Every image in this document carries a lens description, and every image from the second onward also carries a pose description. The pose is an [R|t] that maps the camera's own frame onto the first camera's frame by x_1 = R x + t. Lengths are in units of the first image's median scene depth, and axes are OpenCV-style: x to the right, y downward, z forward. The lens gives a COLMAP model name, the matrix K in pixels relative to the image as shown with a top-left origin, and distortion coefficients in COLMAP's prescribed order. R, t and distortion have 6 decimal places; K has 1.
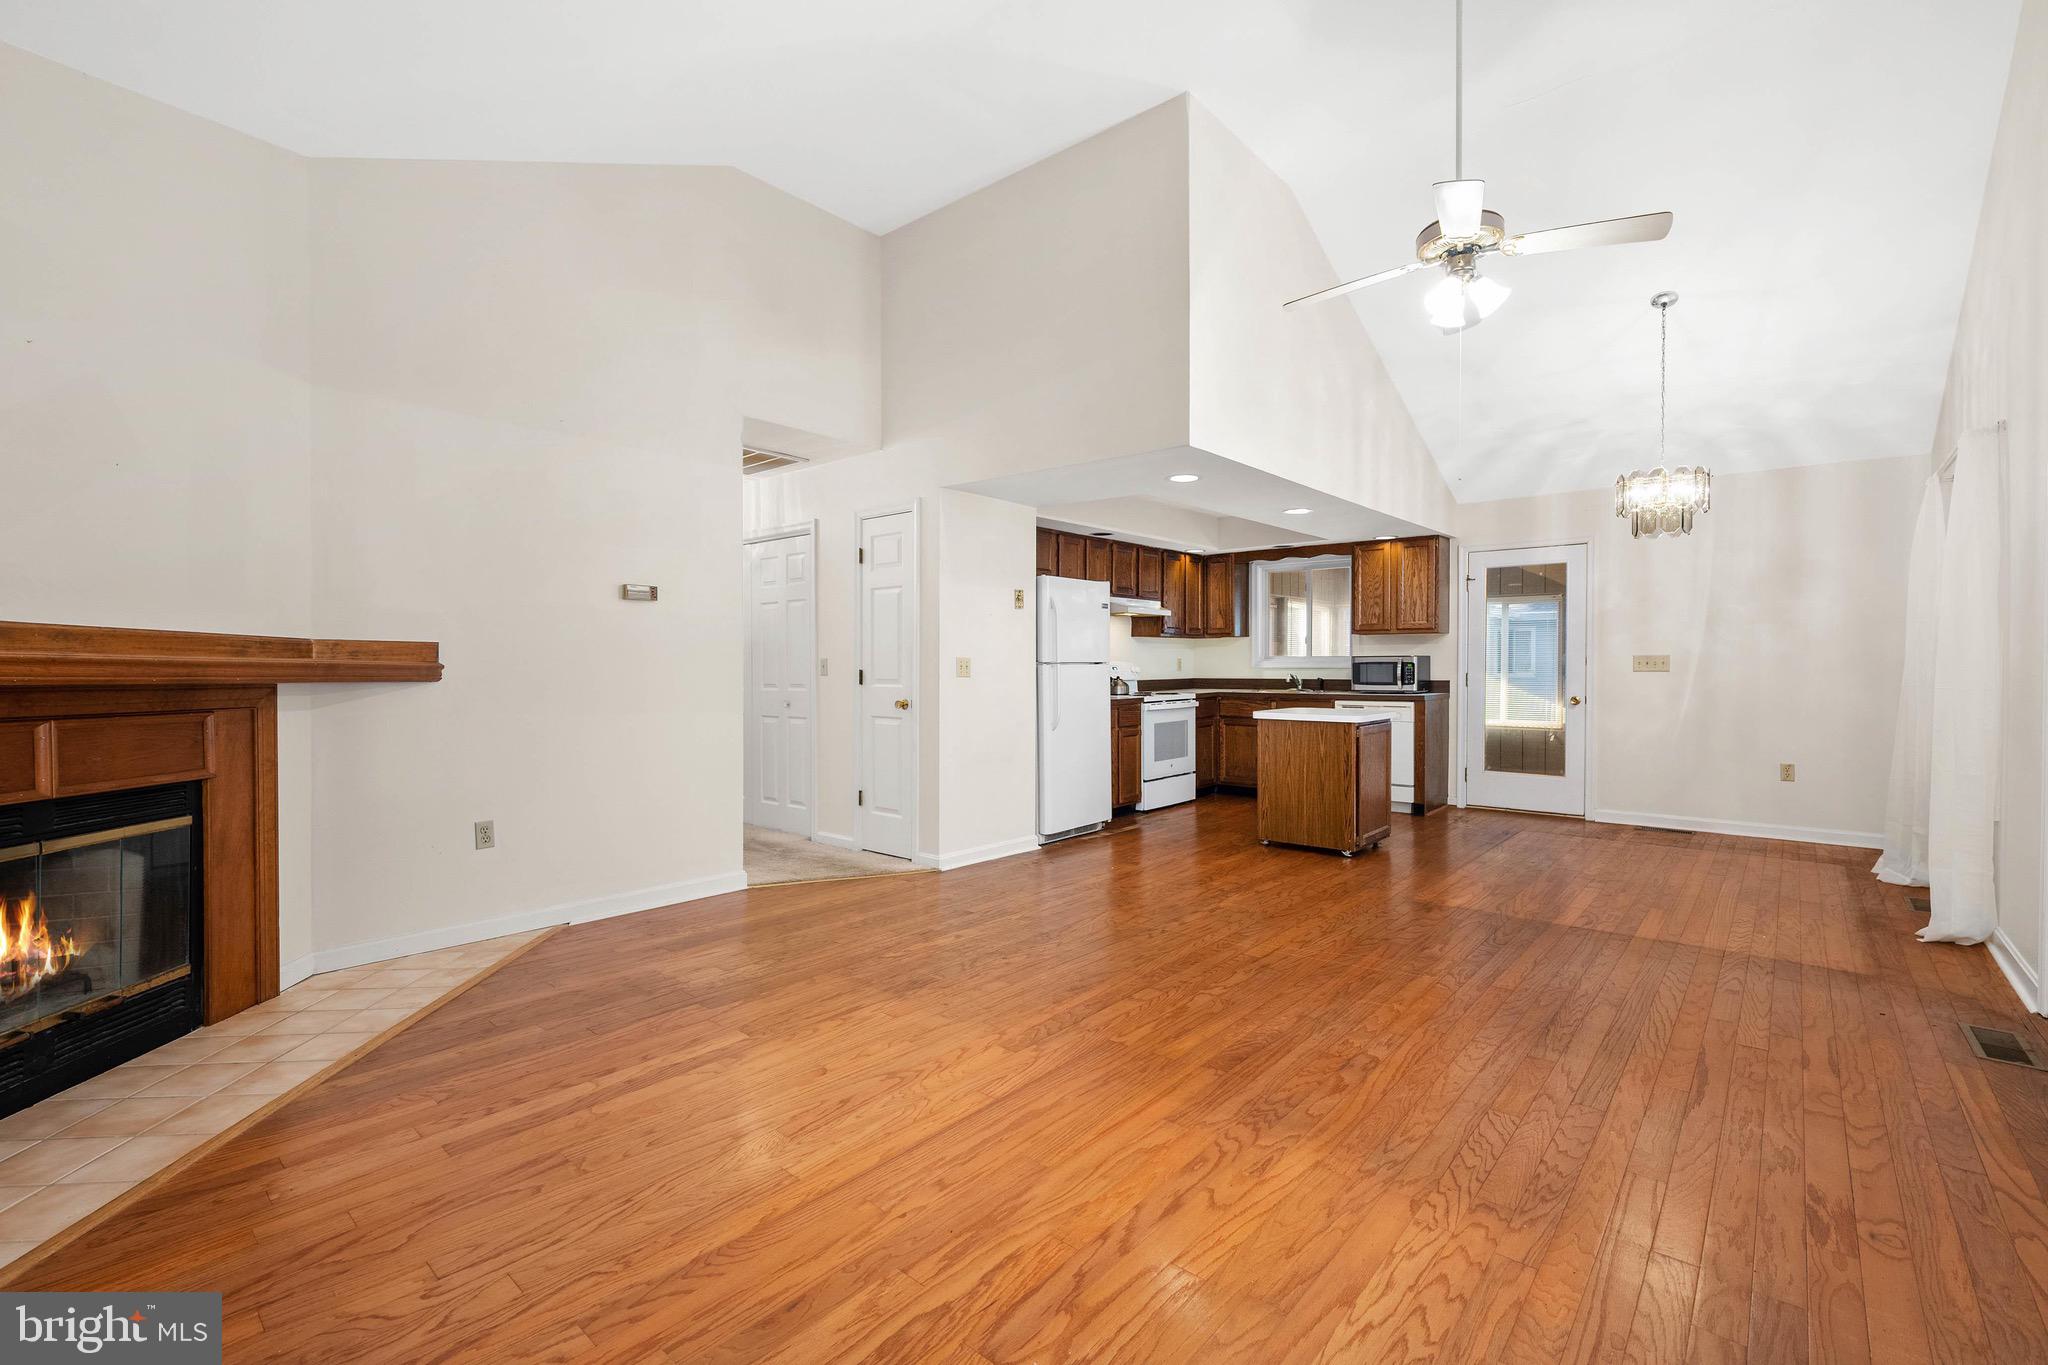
lens RADIAL K [[931.4, 0, 1031.2], [0, 931.4, 675.7], [0, 0, 1]] dist [0.001486, 0.000356]
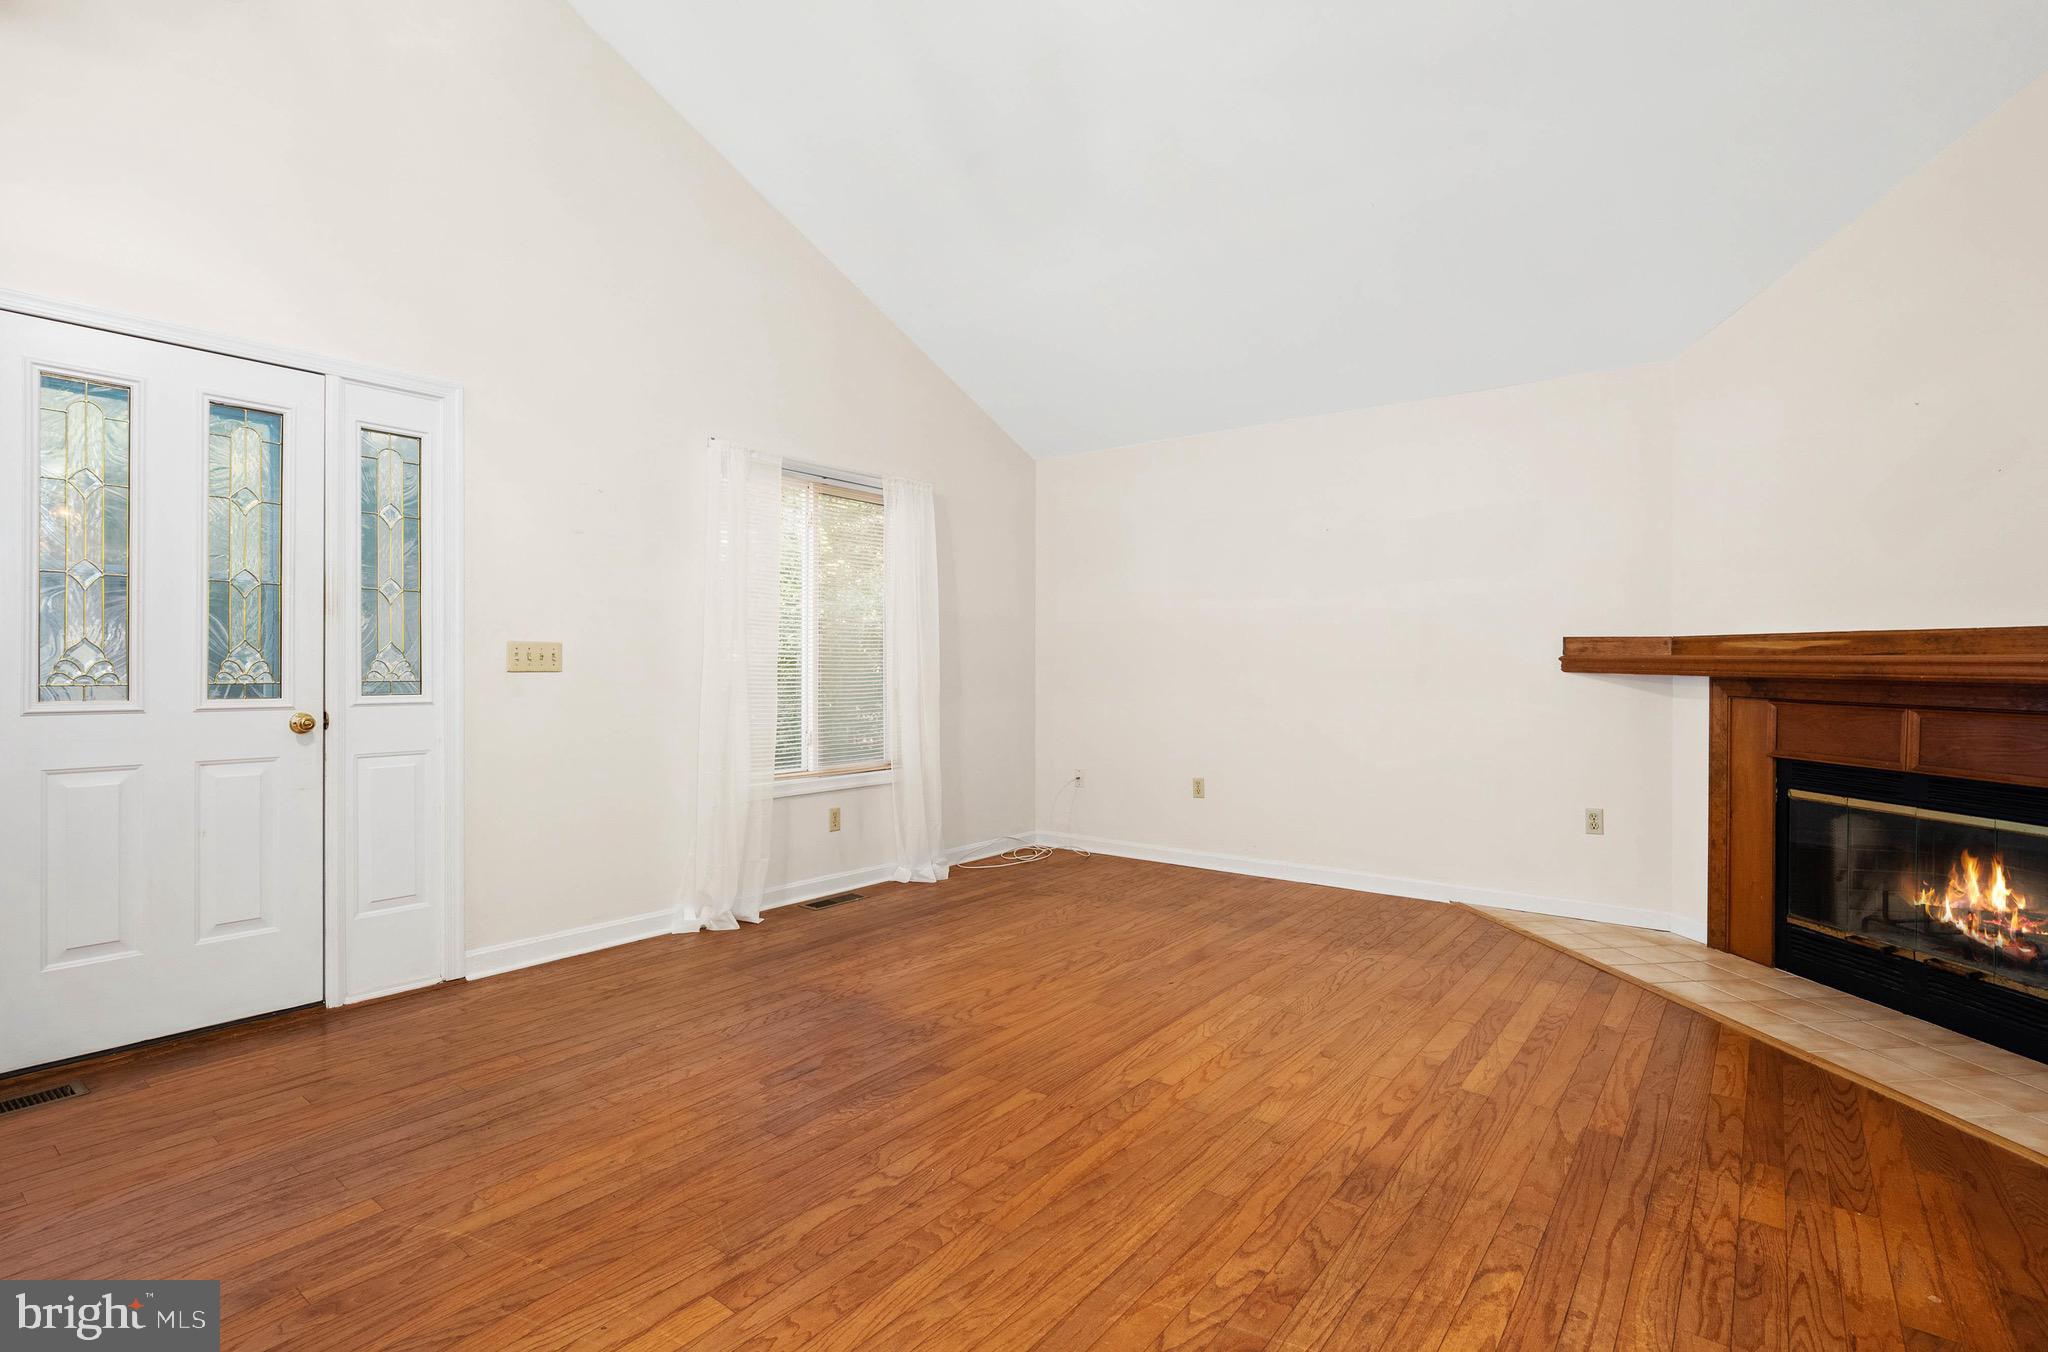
lens RADIAL K [[955.8, 0, 1048.8], [0, 955.8, 672.1], [0, 0, 1]] dist [0.000909, 0.000078]
pose [[-0.997765, -0.001725, -0.066805, 0.075255], [-0.002669, 0.999898, 0.014038, -0.006697], [0.066774, 0.014185, -0.997667, 0.995014]]
